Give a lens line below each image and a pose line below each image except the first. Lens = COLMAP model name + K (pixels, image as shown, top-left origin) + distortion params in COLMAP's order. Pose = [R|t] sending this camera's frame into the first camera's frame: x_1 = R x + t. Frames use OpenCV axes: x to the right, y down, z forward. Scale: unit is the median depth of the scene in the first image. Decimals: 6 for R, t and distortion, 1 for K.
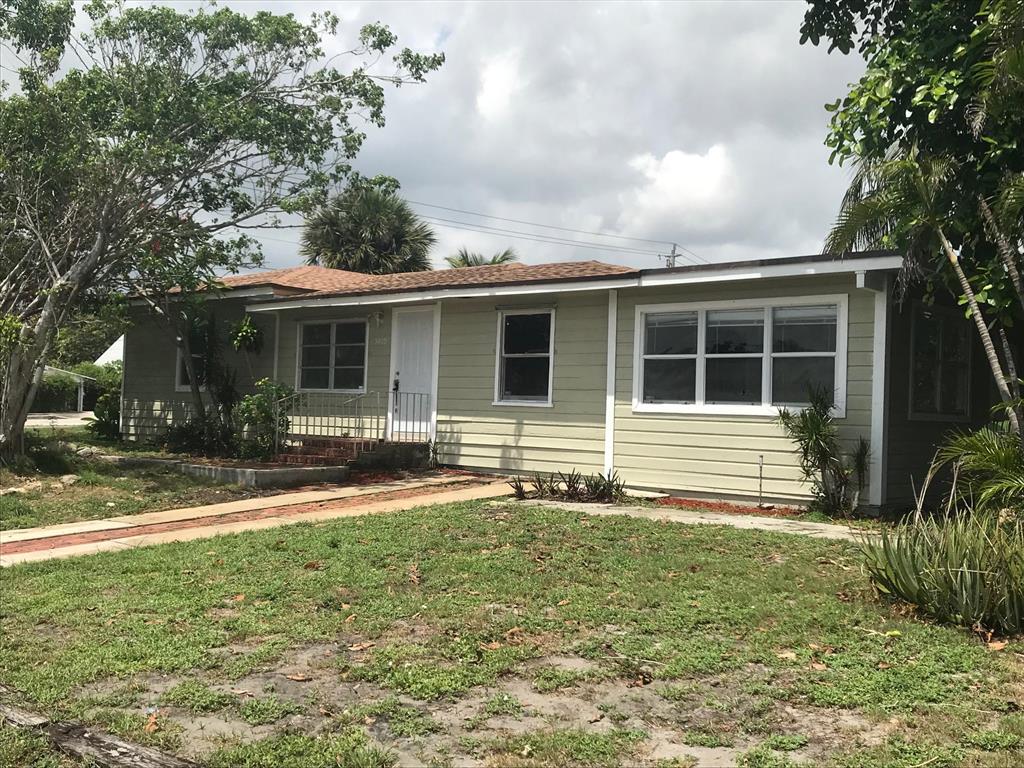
lens RADIAL K [[1035.6, 0, 512.0], [0, 1035.6, 384.0], [0, 0, 1]] dist [-0.000357, 0.005601]
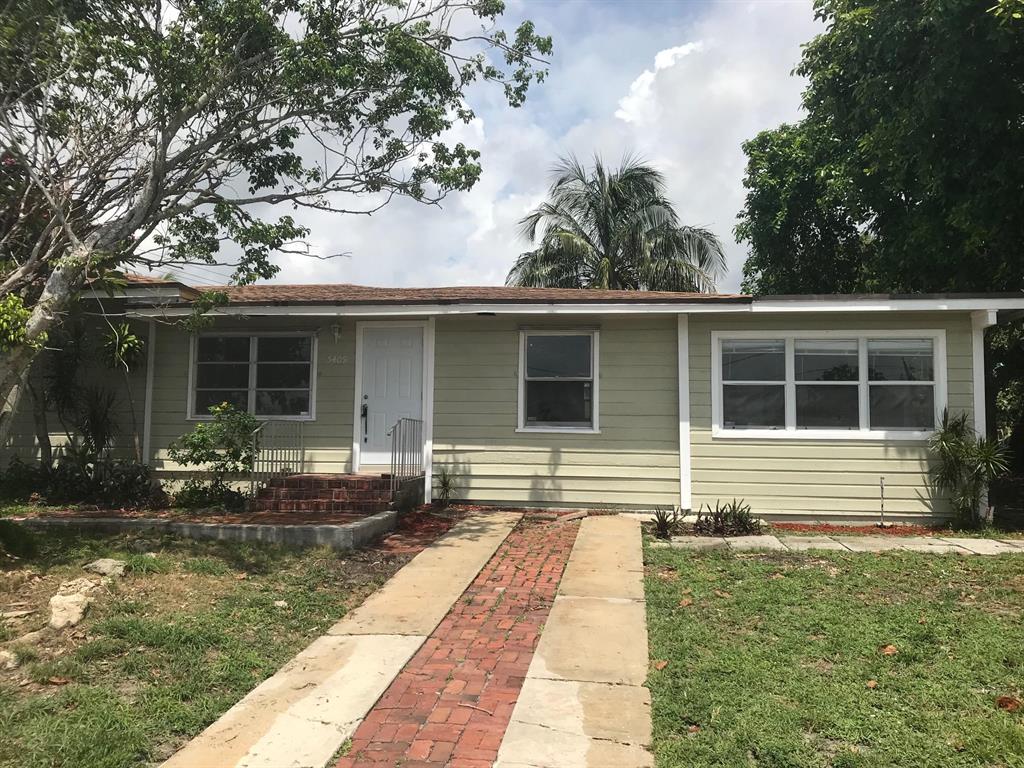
lens RADIAL K [[844.2, 0, 512.0], [0, 844.2, 384.0], [0, 0, 1]] dist [0.007813, -0.002846]
pose [[0.842862, 0.014996, 0.537920, -0.484525], [-0.000432, 0.999630, -0.027191, -0.002584], [-0.538129, 0.022686, 0.842557, 0.418173]]
